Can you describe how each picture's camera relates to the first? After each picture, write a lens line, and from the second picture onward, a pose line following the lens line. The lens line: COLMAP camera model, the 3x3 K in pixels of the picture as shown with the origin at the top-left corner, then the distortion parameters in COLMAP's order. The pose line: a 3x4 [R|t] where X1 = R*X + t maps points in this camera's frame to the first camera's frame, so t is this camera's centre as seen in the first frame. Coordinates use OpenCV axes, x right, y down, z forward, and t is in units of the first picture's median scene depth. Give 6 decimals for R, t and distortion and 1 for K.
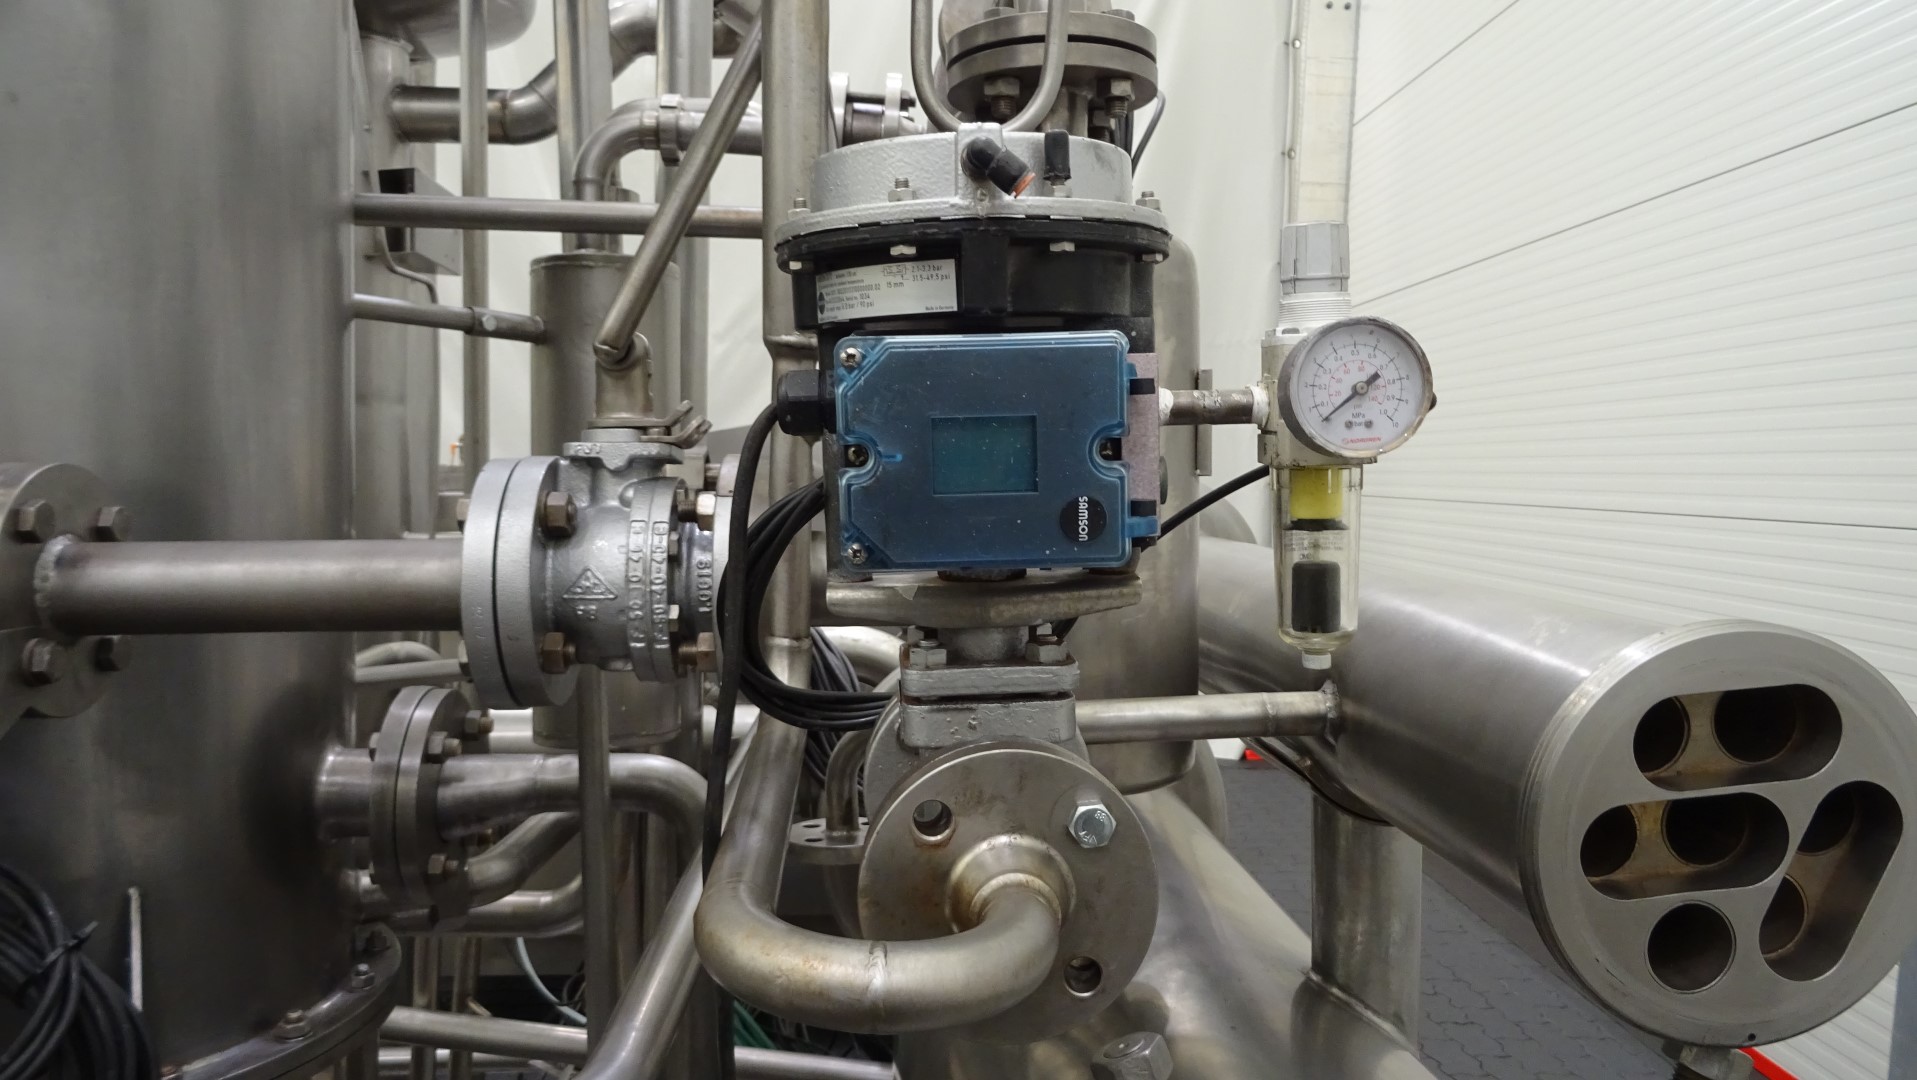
lens RADIAL K [[1370.7, 0, 956.2], [0, 1370.7, 540.0], [0, 0, 1]] dist [0.010068, -0.005313]
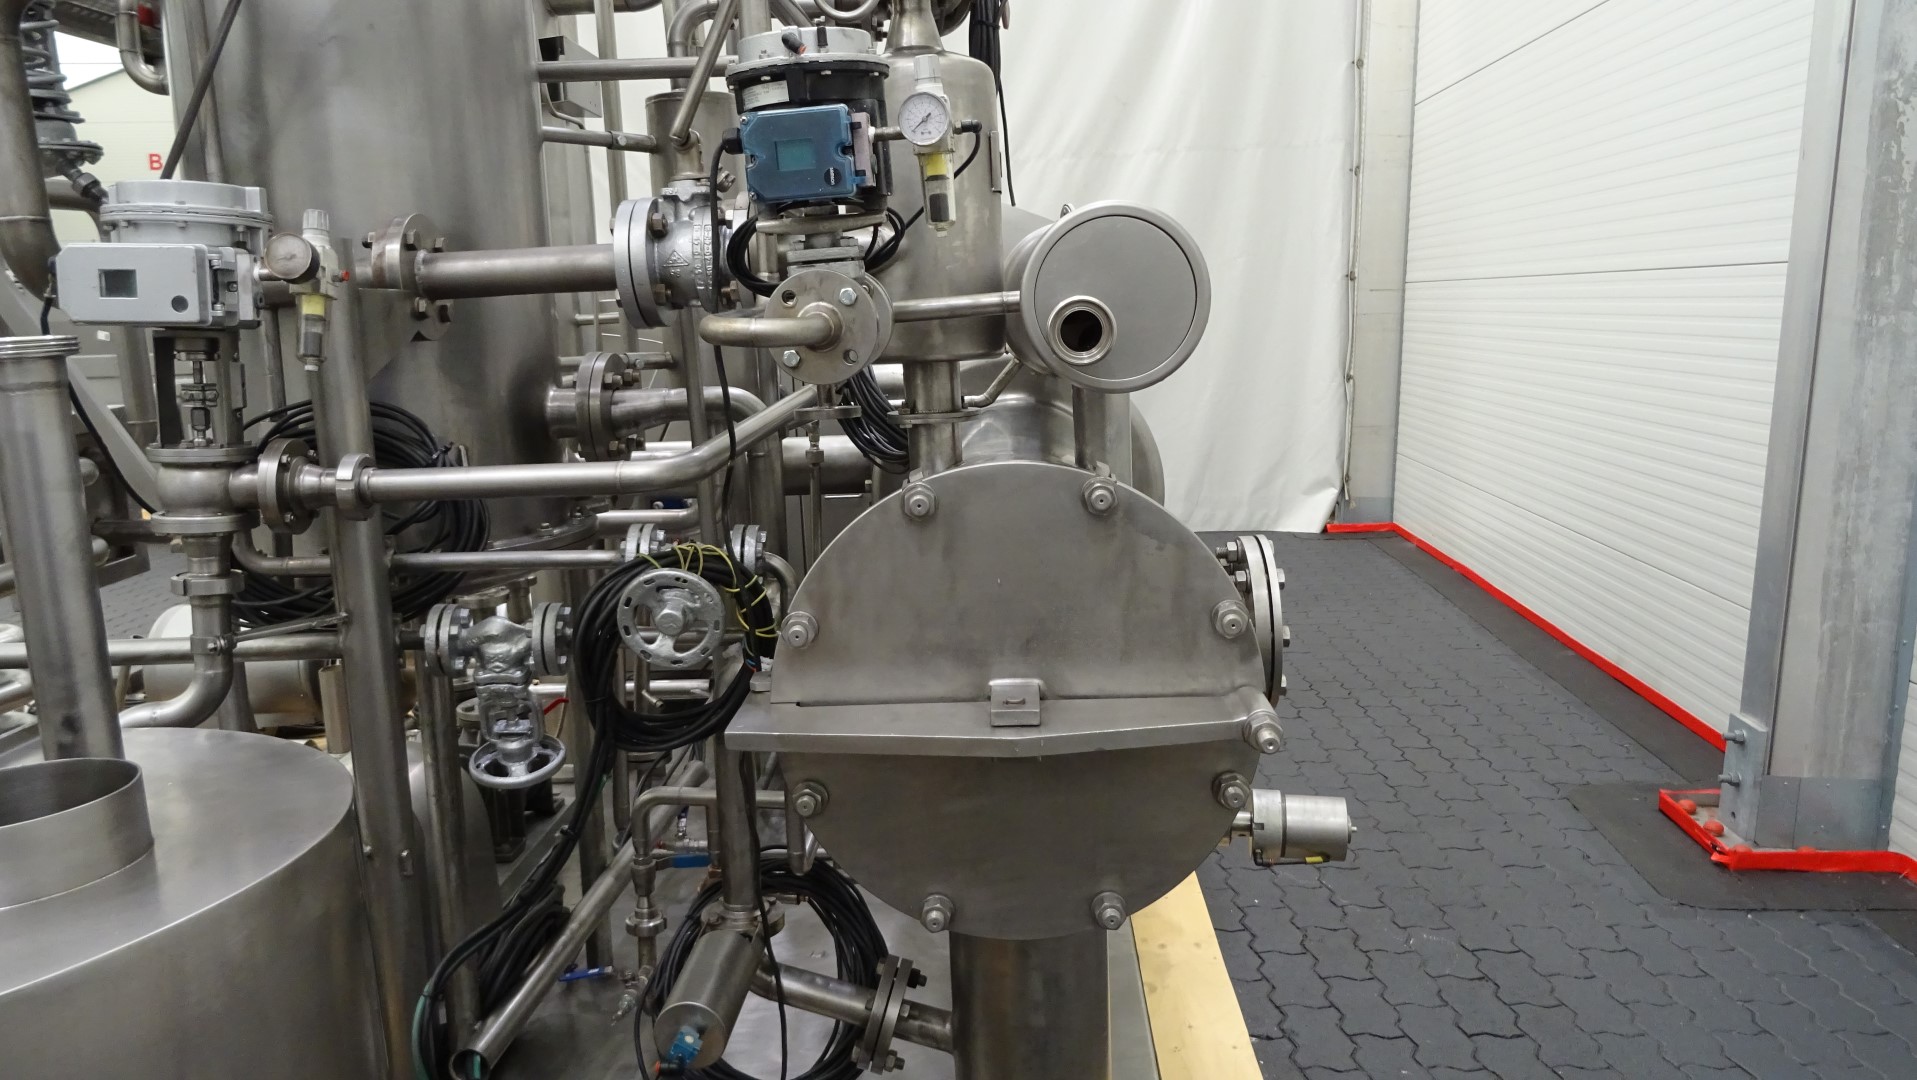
lens RADIAL K [[1370.7, 0, 957.2], [0, 1370.7, 529.0], [0, 0, 1]] dist [0.010068, -0.005313]
pose [[0.993443, -0.031050, -0.110028, 0.344057], [0.043187, 0.993026, 0.109701, 0.218297], [0.105854, -0.113733, 0.987856, -0.966542]]
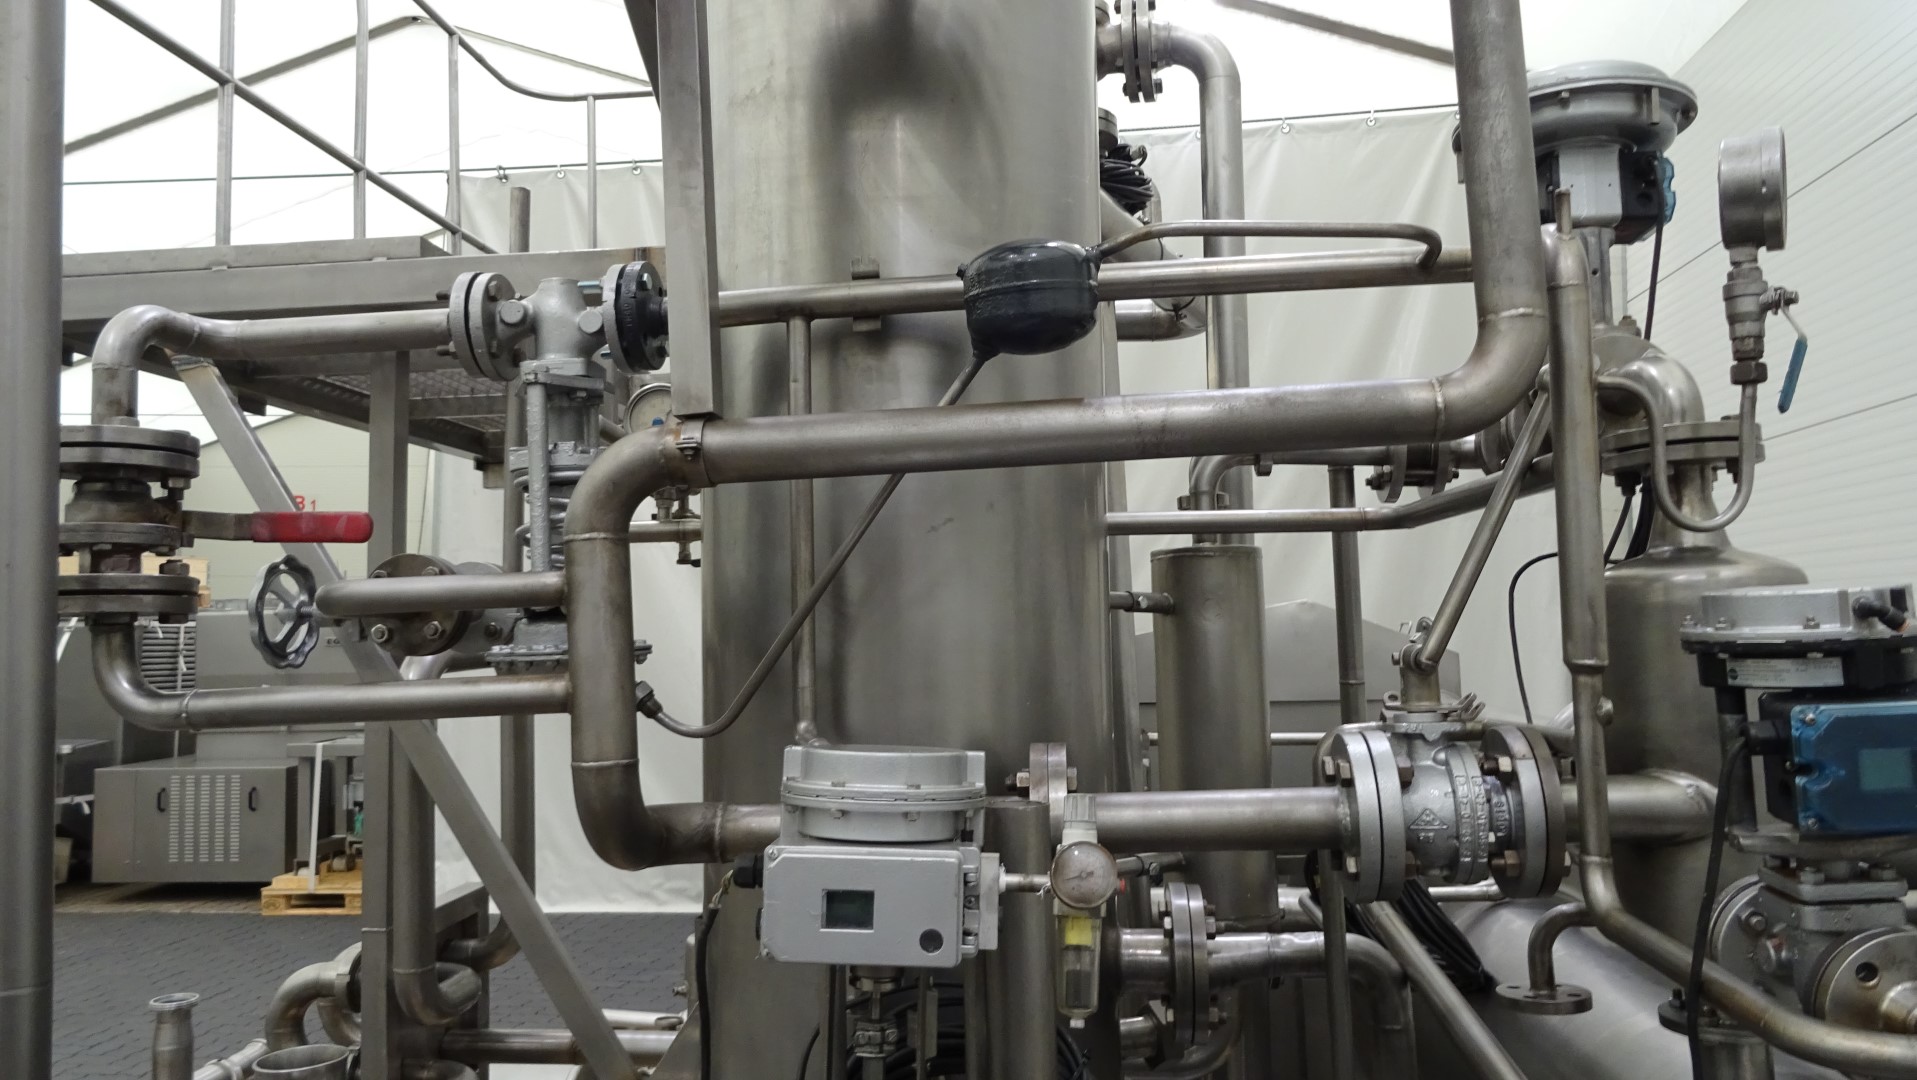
lens RADIAL K [[1370.7, 0, 963.1], [0, 1370.7, 538.3], [0, 0, 1]] dist [0.010068, -0.005313]
pose [[0.987855, -0.043819, -0.149069, -0.523524], [0.025079, 0.991796, -0.125350, -0.096556], [0.153338, 0.120089, 0.980850, -0.596585]]
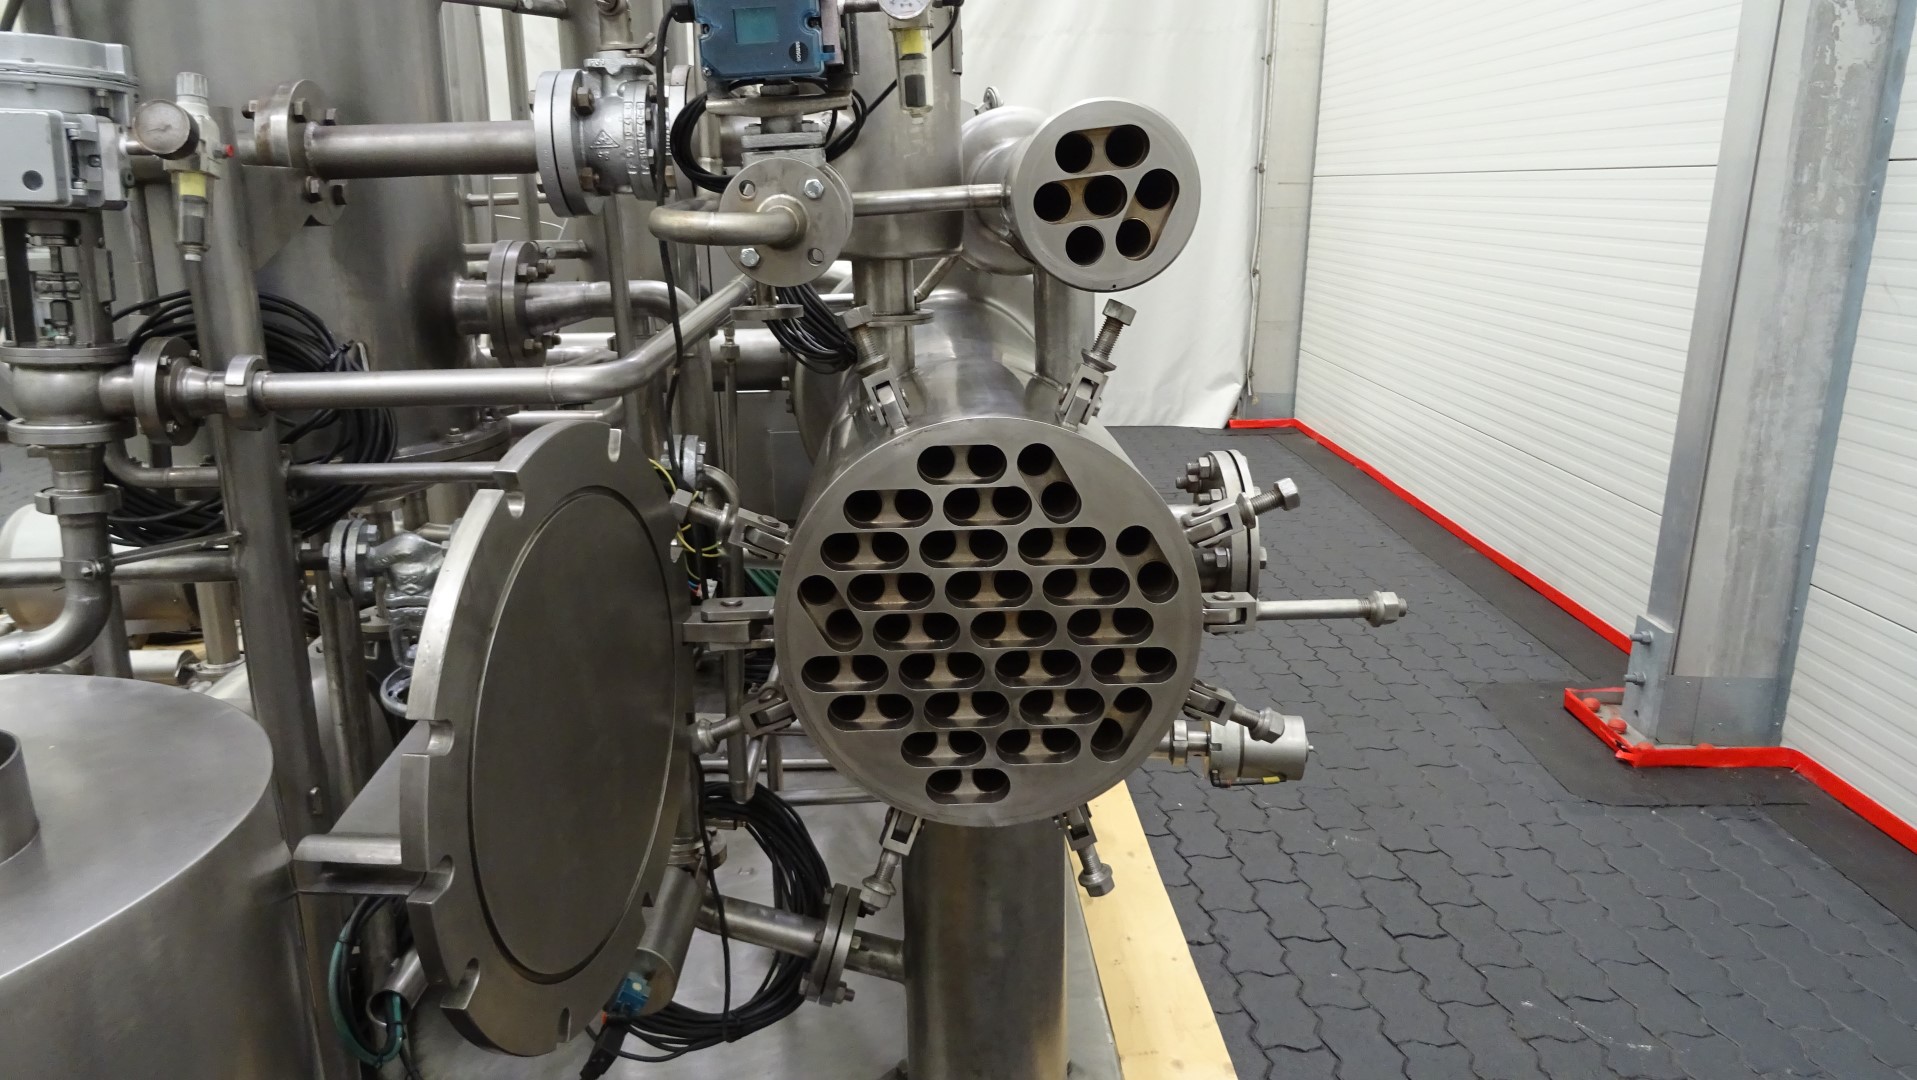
lens RADIAL K [[1370.7, 0, 957.4], [0, 1370.7, 525.6], [0, 0, 1]] dist [0.010068, -0.005313]
pose [[0.999261, -0.021191, -0.032071, 0.241906], [0.026915, 0.981384, 0.190162, 0.196739], [0.027444, -0.190884, 0.981229, -0.848201]]
